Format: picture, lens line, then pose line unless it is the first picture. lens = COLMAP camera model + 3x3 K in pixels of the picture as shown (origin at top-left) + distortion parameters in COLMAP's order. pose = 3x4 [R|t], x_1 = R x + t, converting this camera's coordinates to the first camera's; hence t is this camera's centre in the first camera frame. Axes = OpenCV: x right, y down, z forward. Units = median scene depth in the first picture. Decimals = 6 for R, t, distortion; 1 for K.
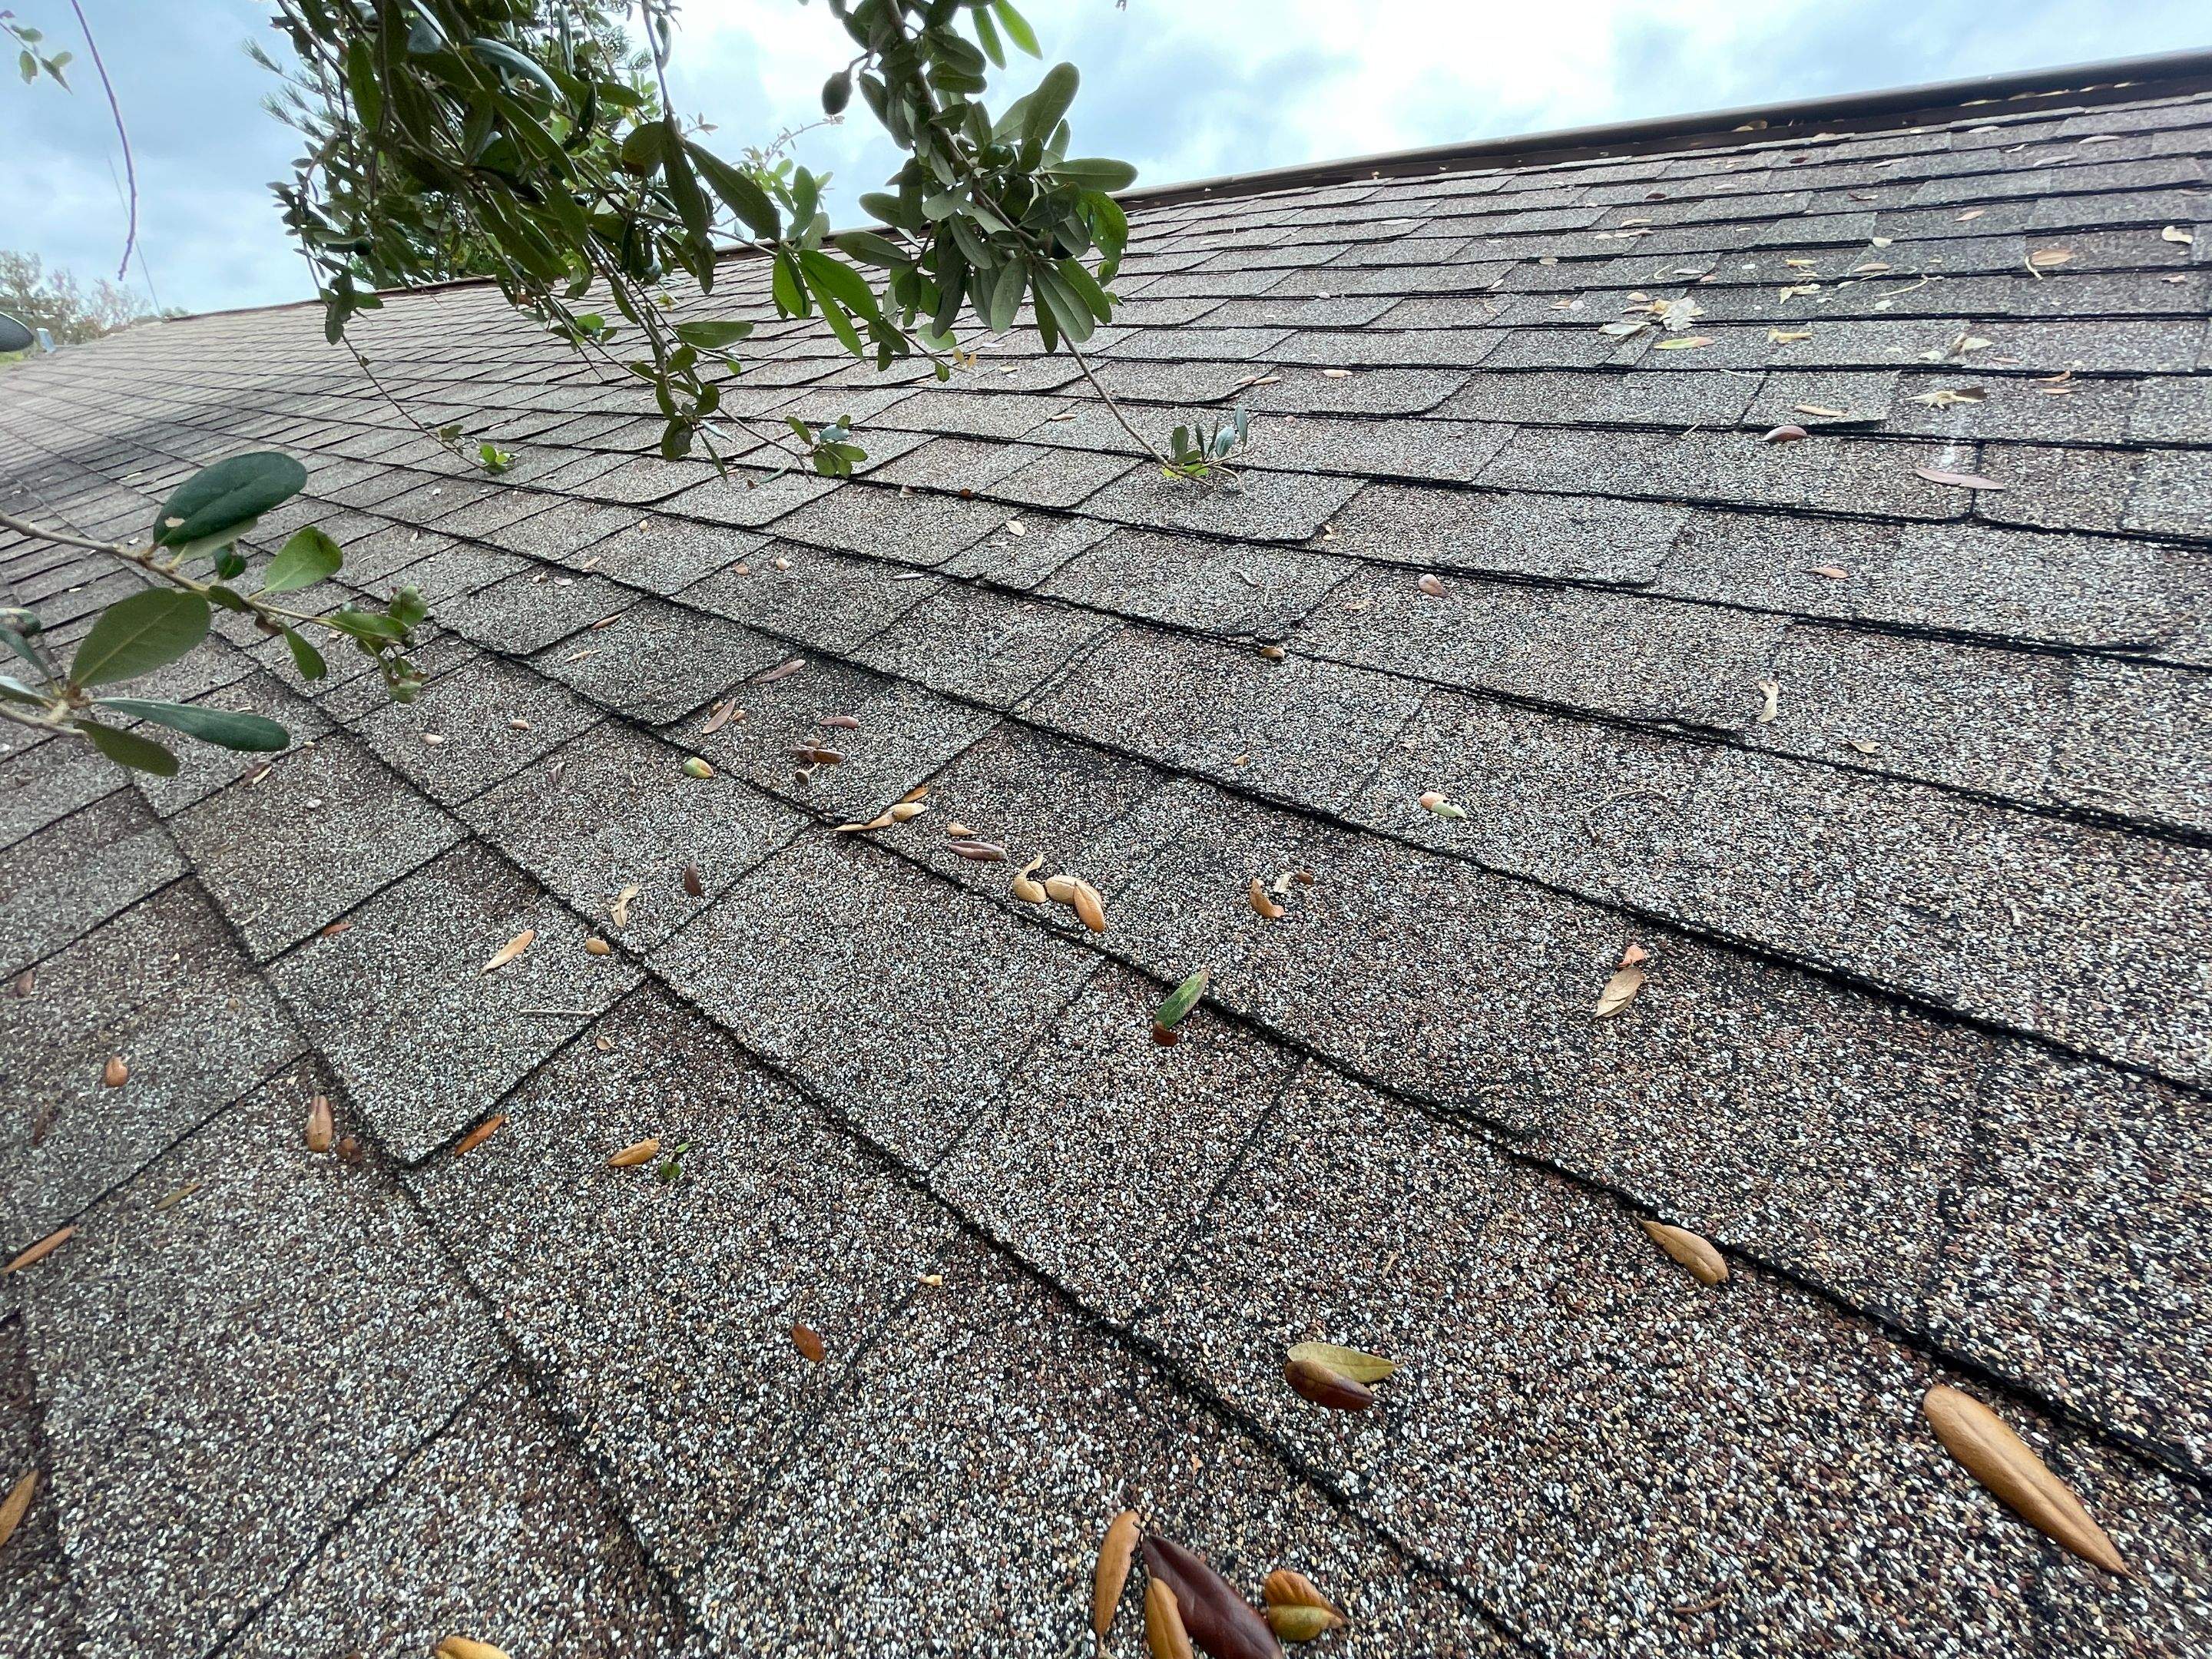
lens RADIAL K [[893.6, 0, 1103.5], [0, 893.6, 825.1], [0, 0, 1]] dist [-0.002974, 0.000445]
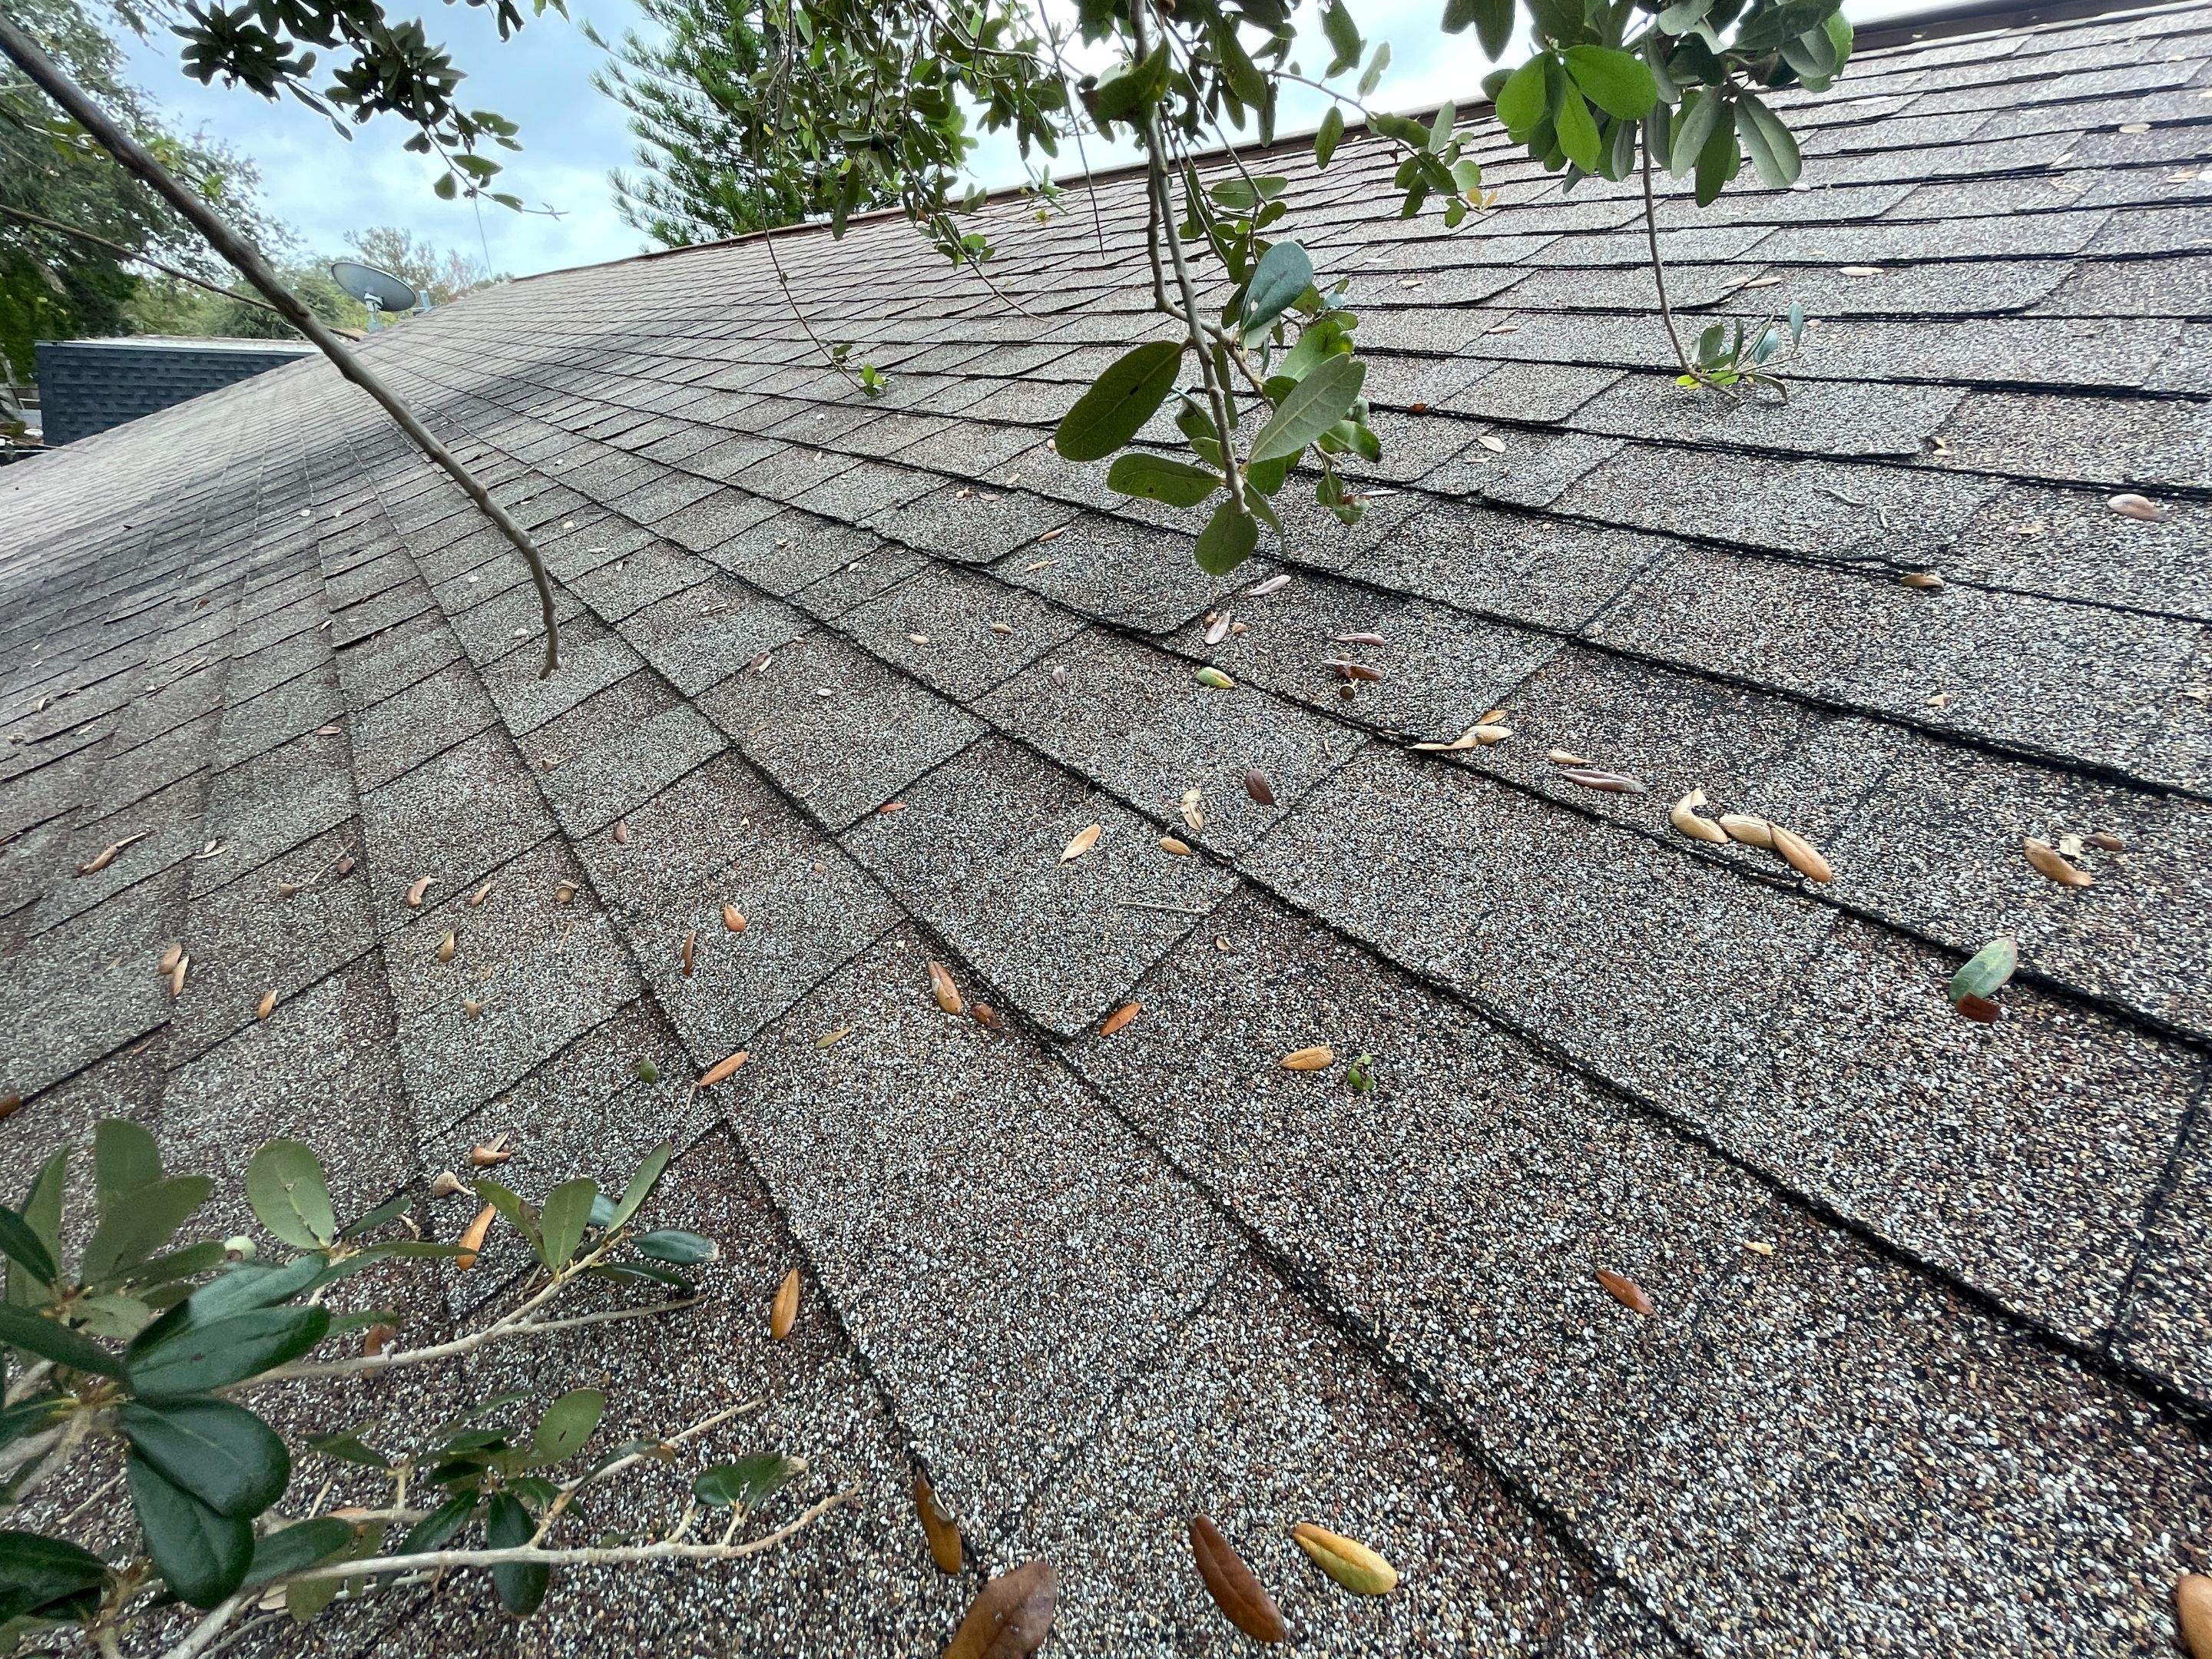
lens RADIAL K [[893.6, 0, 1103.5], [0, 893.6, 825.1], [0, 0, 1]] dist [-0.002974, 0.000445]
pose [[0.977742, 0.091125, -0.188991, -0.356850], [-0.082559, 0.995190, 0.052732, 0.052084], [0.192887, -0.035955, 0.980562, 0.013848]]
